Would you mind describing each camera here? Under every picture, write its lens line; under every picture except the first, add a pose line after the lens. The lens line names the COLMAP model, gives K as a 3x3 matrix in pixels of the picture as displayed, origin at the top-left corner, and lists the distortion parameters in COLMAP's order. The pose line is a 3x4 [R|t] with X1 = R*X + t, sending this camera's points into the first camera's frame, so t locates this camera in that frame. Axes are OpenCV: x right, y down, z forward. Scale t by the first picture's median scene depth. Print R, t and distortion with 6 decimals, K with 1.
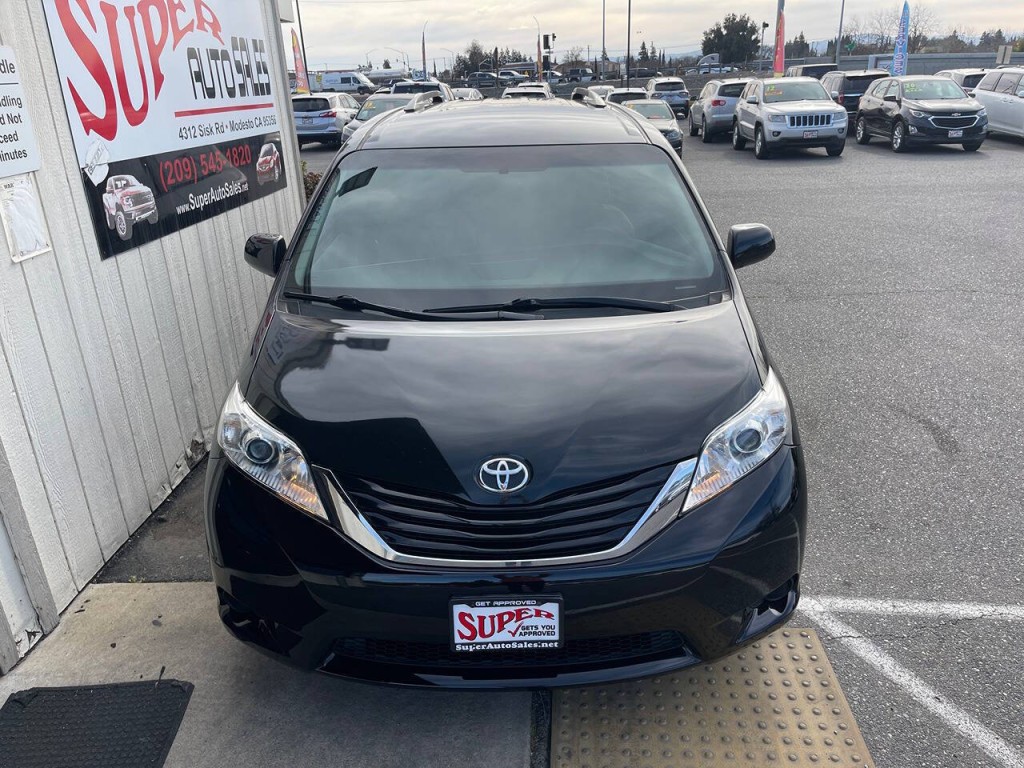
lens RADIAL K [[773.6, 0, 530.9], [0, 773.6, 386.5], [0, 0, 1]] dist [0.075533, -0.100504]
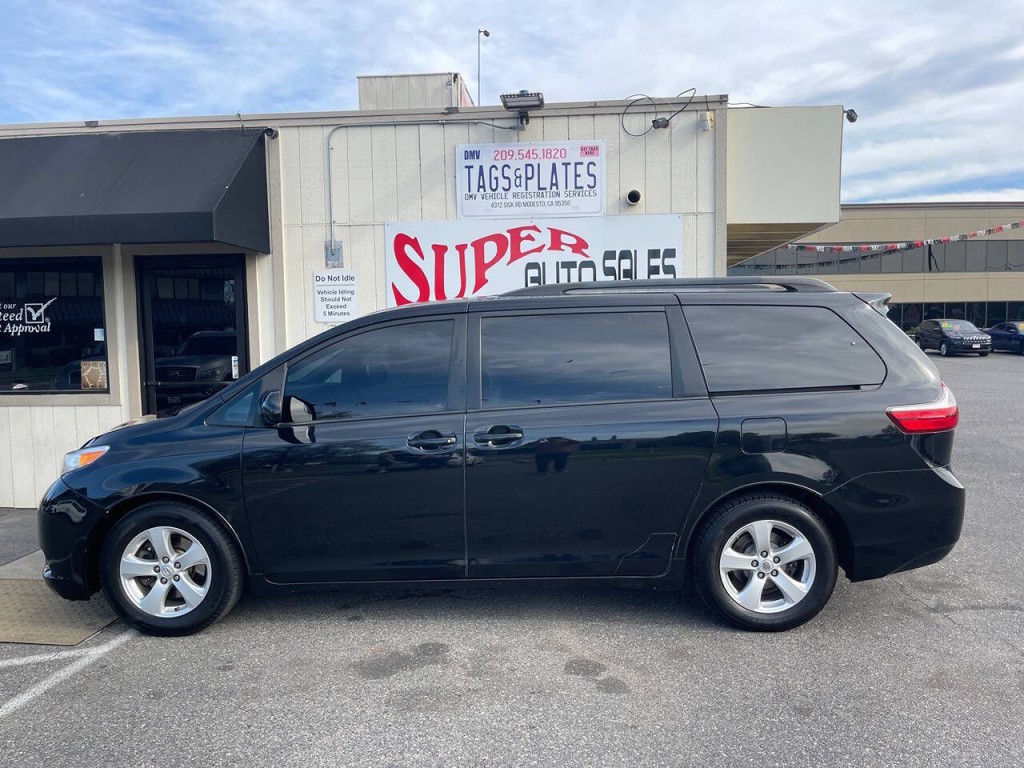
lens RADIAL K [[777.2, 0, 519.0], [0, 777.2, 385.0], [0, 0, 1]] dist [0.055398, -0.082102]
pose [[-0.047982, 0.105492, -0.993262, 1.359158], [-0.351457, 0.929034, 0.115648, -0.454669], [0.934974, 0.354638, -0.007501, 1.301926]]
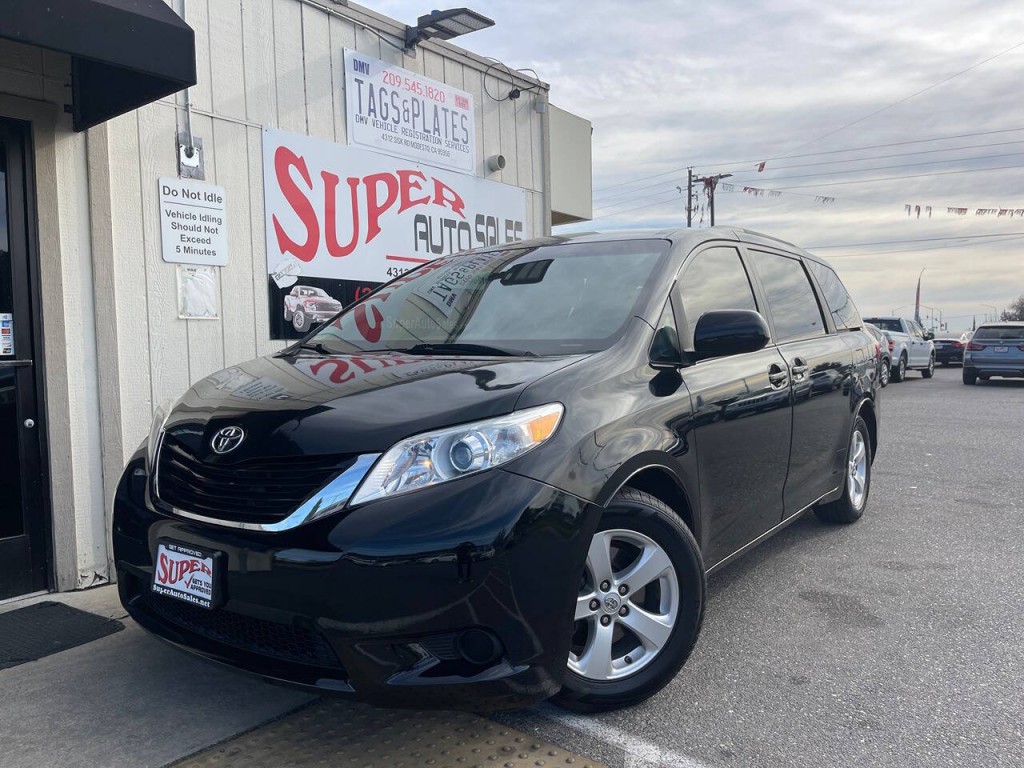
lens RADIAL K [[777.2, 0, 519.0], [0, 777.2, 385.0], [0, 0, 1]] dist [0.055398, -0.082102]
pose [[0.801926, 0.044496, -0.595764, 0.596170], [-0.225634, 0.945922, -0.233066, 0.129276], [0.553176, 0.321327, 0.768599, 0.215612]]
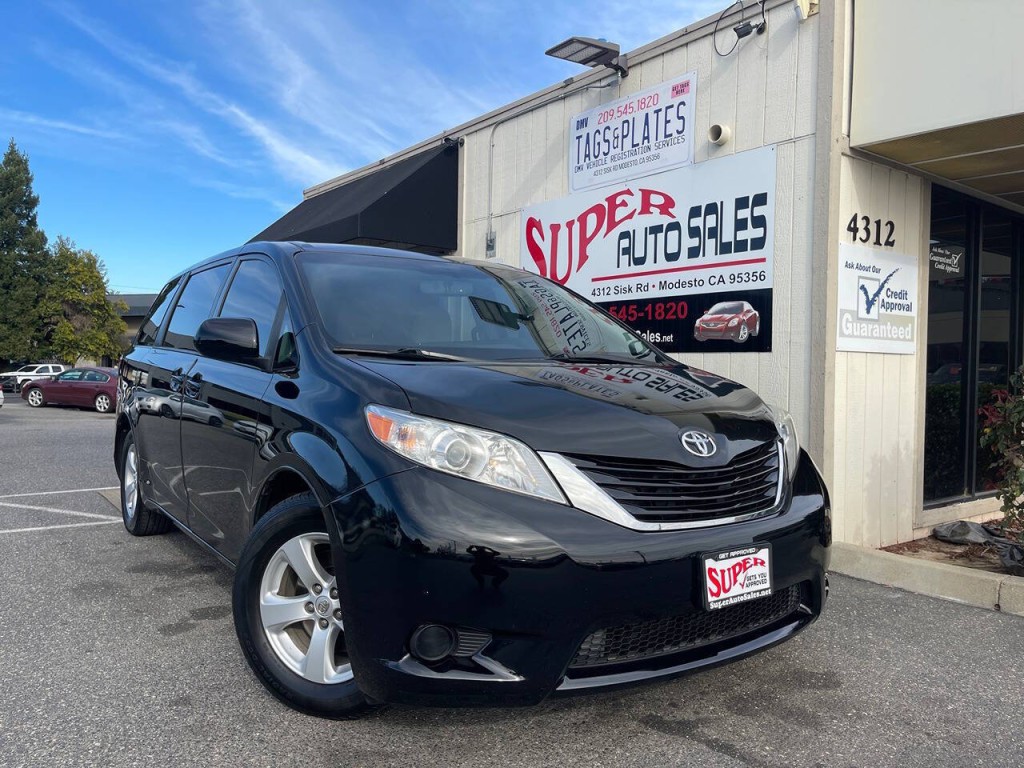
lens RADIAL K [[775.9, 0, 508.3], [0, 775.9, 377.0], [0, 0, 1]] dist [0.054169, -0.074788]
pose [[-0.779013, 0.031566, -0.626212, 0.688467], [-0.220111, 0.921402, 0.320266, -0.710130], [0.587103, 0.387328, -0.710836, 2.342369]]
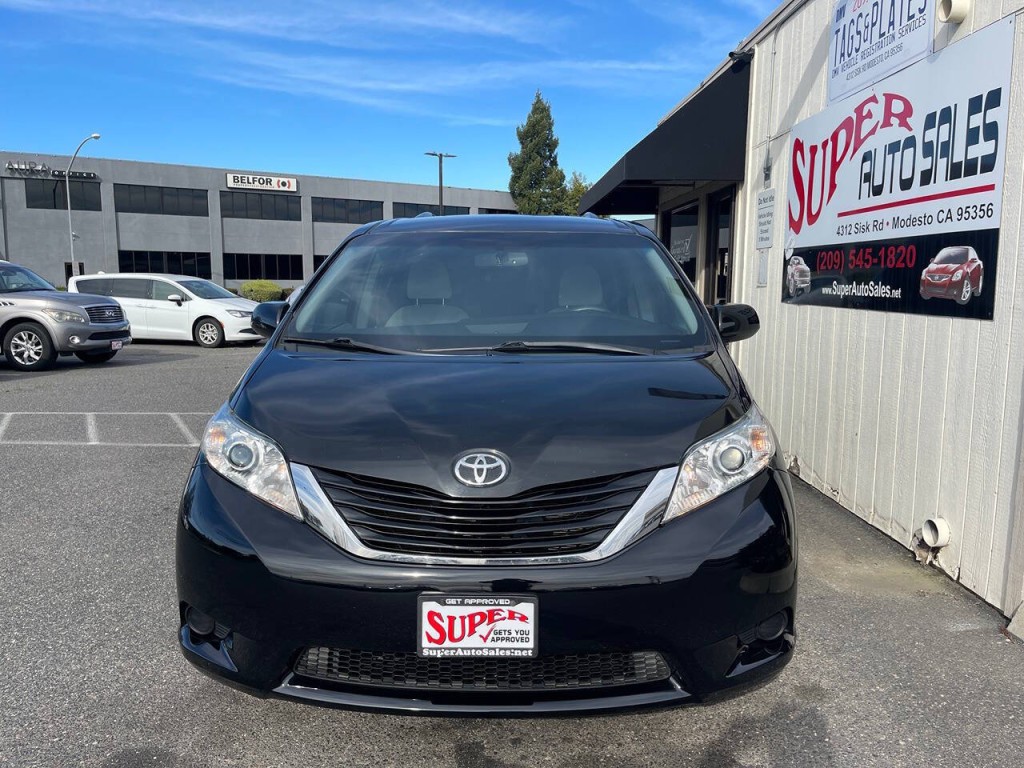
lens RADIAL K [[770.2, 0, 512.0], [0, 770.2, 384.0], [0, 0, 1]] dist [0.098085, -0.142928]
pose [[-0.998323, 0.039471, -0.042351, 0.116527], [0.013543, 0.870471, 0.492033, -0.827146], [0.056286, 0.490634, -0.869546, 2.467206]]
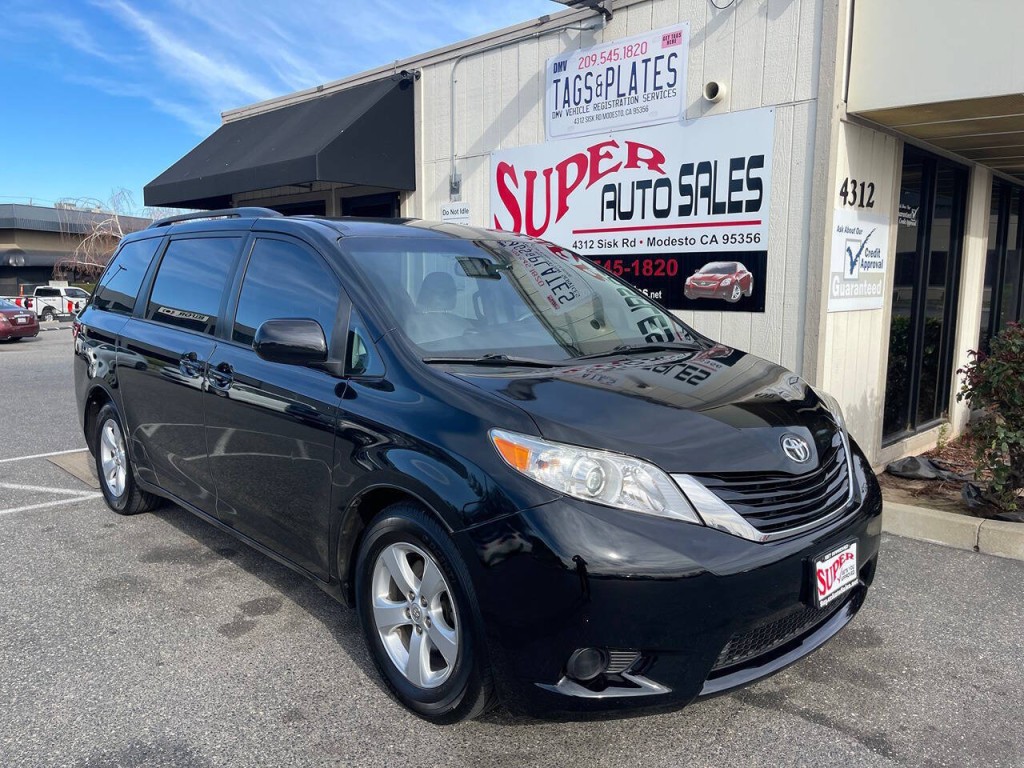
lens RADIAL K [[775.1, 0, 512.0], [0, 775.1, 384.0], [0, 0, 1]] dist [0.048489, -0.065660]
pose [[-0.677111, 0.134509, -0.723483, 0.832518], [-0.251010, 0.881973, 0.398896, -0.750972], [0.691748, 0.451698, -0.563431, 2.169933]]
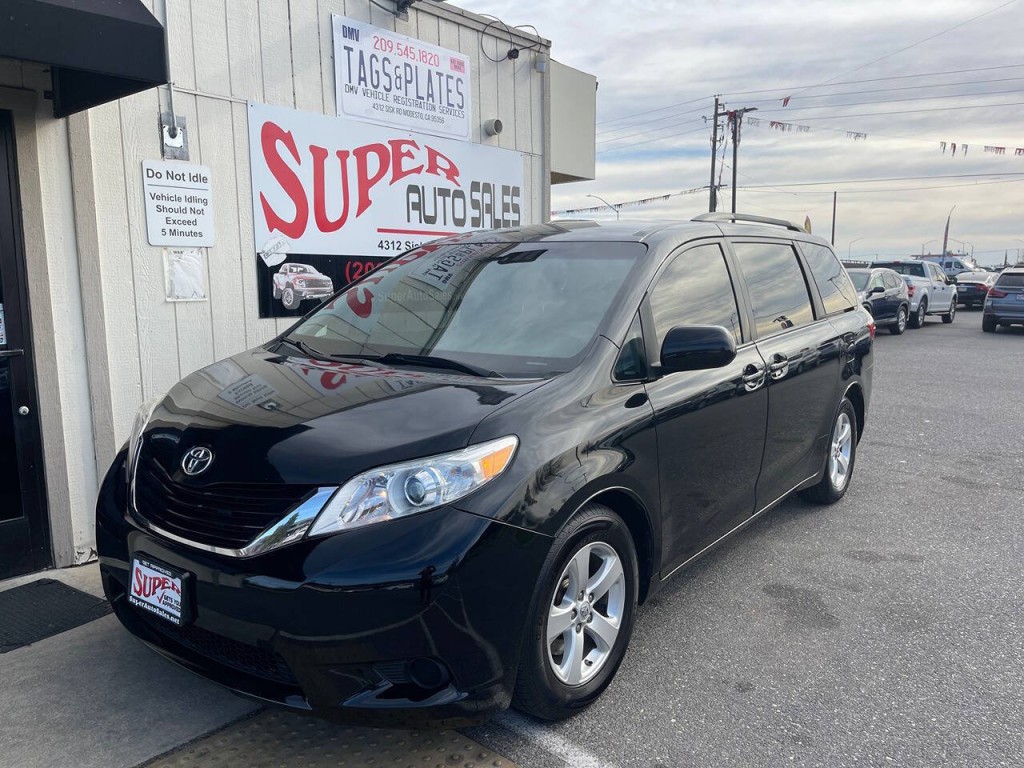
lens RADIAL K [[782.5, 0, 522.8], [0, 782.5, 386.1], [0, 0, 1]] dist [0.062952, -0.092553]
pose [[0.789914, 0.113620, -0.602600, 0.648159], [-0.245659, 0.959017, -0.141199, 0.033906], [0.561861, 0.259569, 0.785453, 0.199577]]
